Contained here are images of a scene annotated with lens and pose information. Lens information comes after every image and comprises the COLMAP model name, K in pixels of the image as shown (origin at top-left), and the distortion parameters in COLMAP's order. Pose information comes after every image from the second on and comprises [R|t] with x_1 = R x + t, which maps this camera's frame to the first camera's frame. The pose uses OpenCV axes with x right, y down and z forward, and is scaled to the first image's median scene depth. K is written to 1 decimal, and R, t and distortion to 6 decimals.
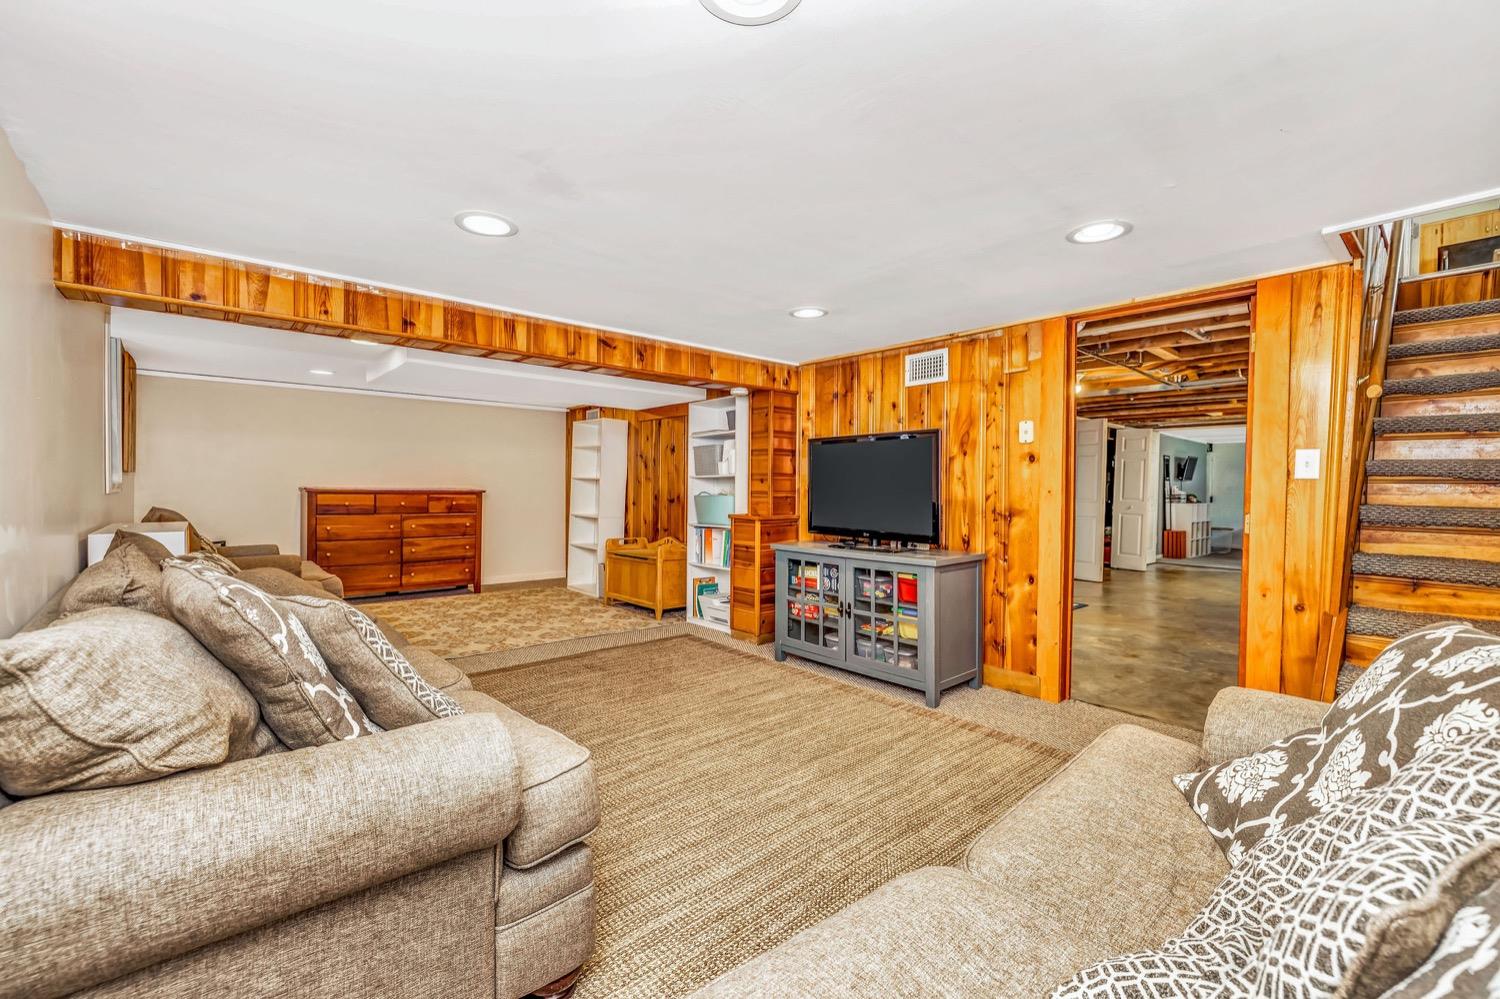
lens RADIAL K [[638.2, 0, 746.5], [0, 638.2, 499.5], [0, 0, 1]] dist [0.003384, 0.000100]
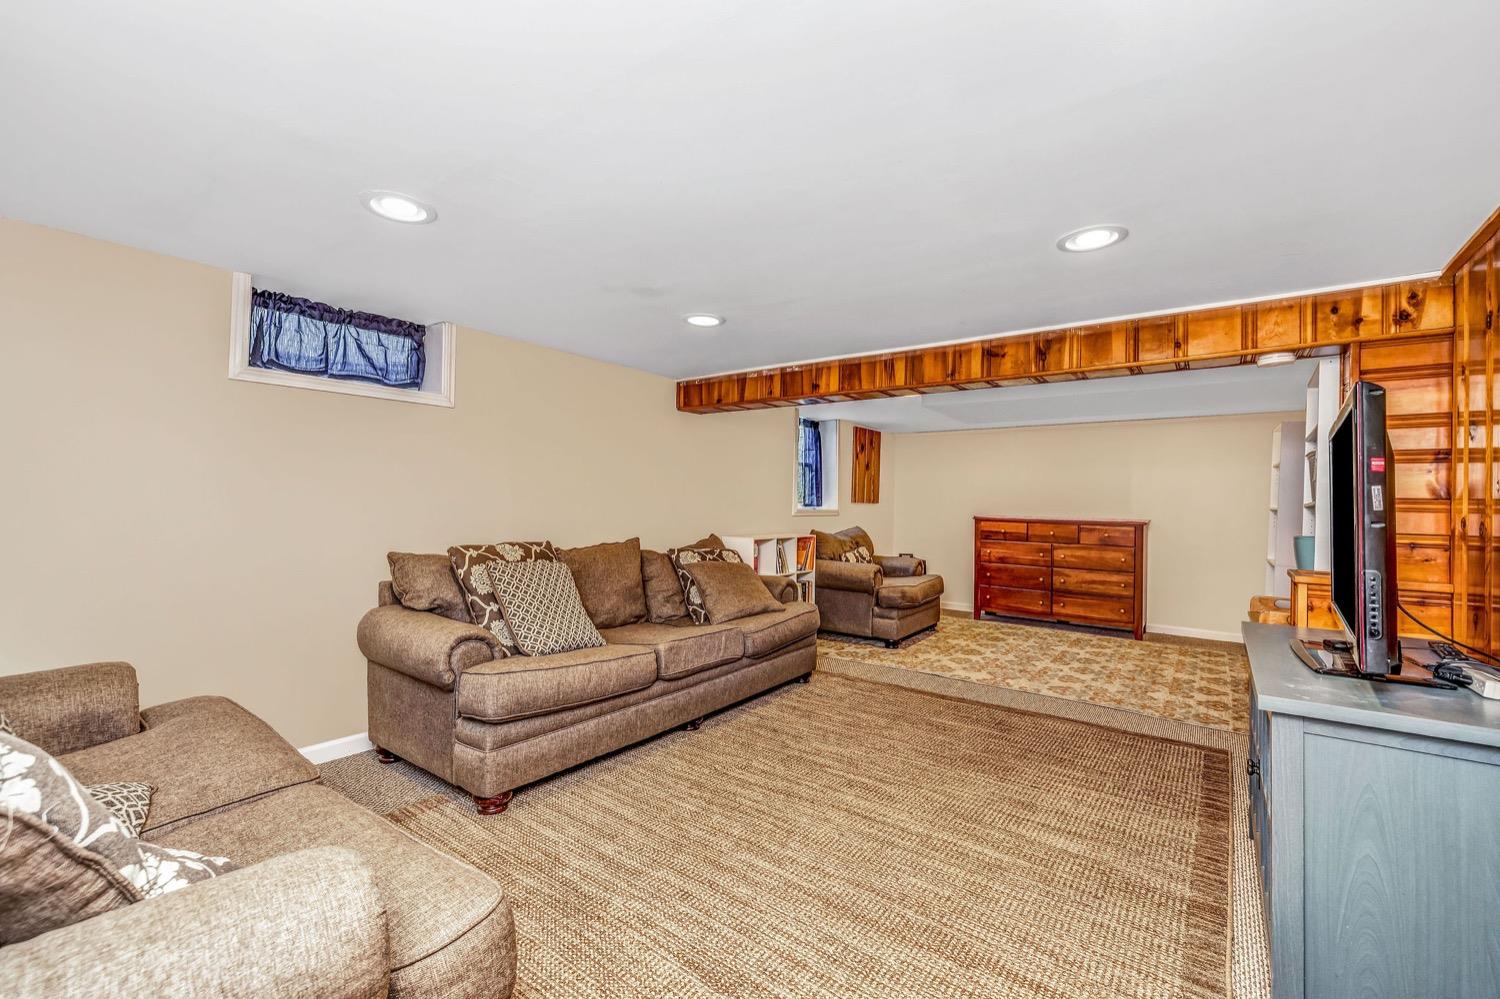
lens RADIAL K [[638.2, 0, 747.2], [0, 638.2, 495.5], [0, 0, 1]] dist [0.003384, 0.000100]
pose [[0.199084, -0.017722, -0.979822, 0.461076], [-0.039835, 0.998864, -0.026160, -0.009418], [0.979172, 0.044239, 0.198152, 0.404421]]
